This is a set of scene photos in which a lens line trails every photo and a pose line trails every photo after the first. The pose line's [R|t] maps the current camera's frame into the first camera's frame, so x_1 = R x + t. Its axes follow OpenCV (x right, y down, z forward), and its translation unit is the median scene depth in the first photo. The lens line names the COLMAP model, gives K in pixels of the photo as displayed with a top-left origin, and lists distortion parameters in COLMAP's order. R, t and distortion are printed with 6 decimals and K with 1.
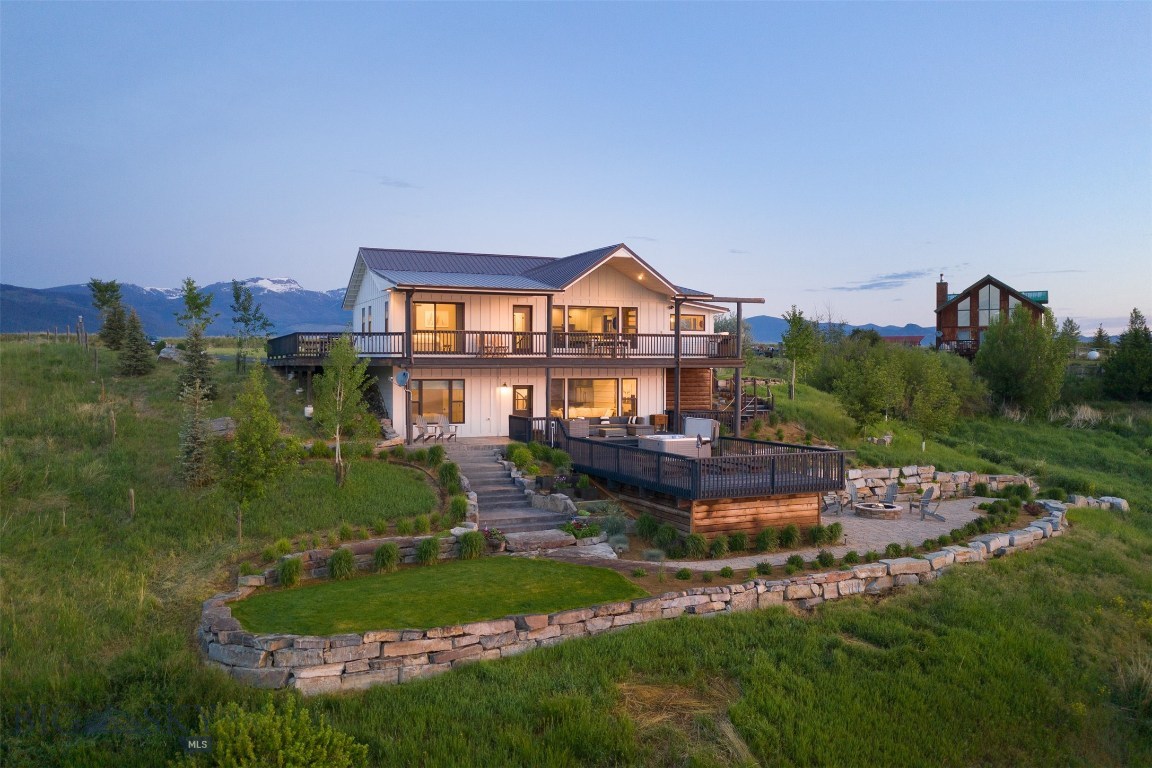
lens RADIAL K [[933.0, 0, 576.0], [0, 933.0, 384.0], [0, 0, 1]] dist [-0.015467, 0.006463]
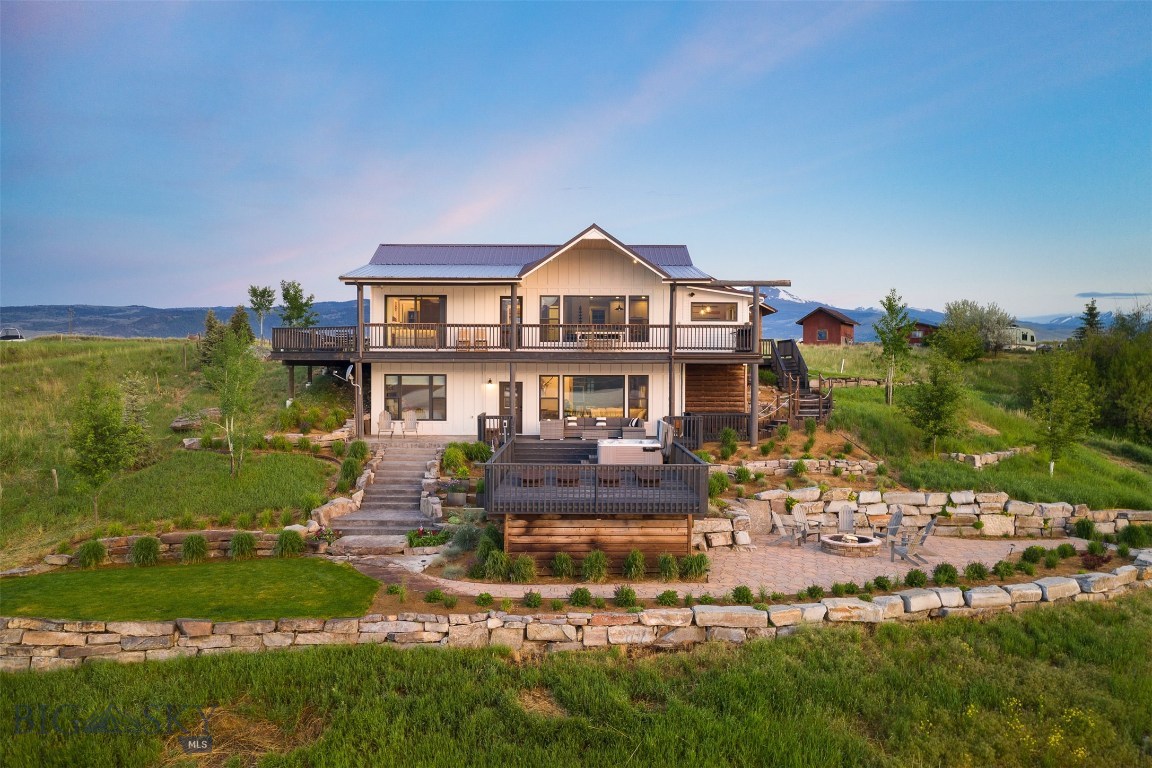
lens RADIAL K [[933.0, 0, 576.0], [0, 933.0, 384.0], [0, 0, 1]] dist [-0.015467, 0.006463]
pose [[0.913872, 0.010275, -0.405871, 0.511727], [-0.011390, 0.999935, -0.000332, 0.004710], [0.405842, 0.004926, 0.913930, 0.227260]]
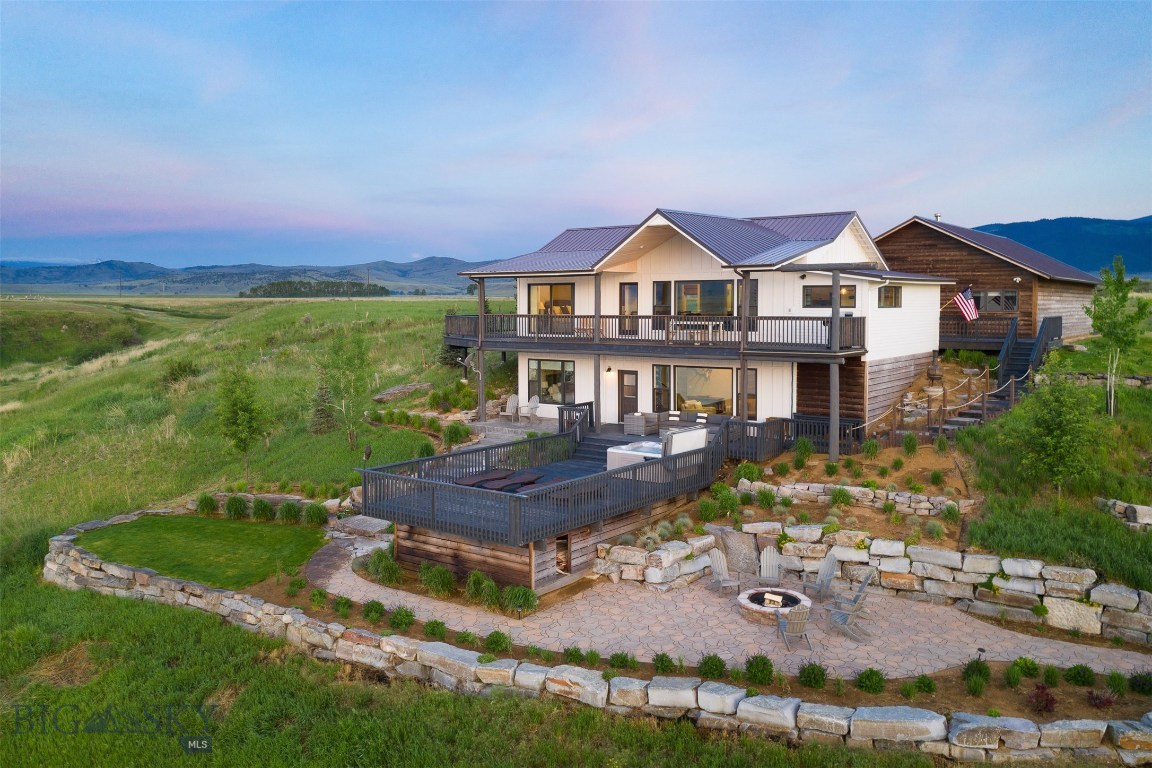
lens RADIAL K [[933.0, 0, 576.0], [0, 933.0, 384.0], [0, 0, 1]] dist [-0.015467, 0.006463]
pose [[0.482429, 0.070996, -0.873053, 0.951938], [-0.013938, 0.997206, 0.073390, -0.069362], [0.875824, -0.023237, 0.482071, 0.691073]]
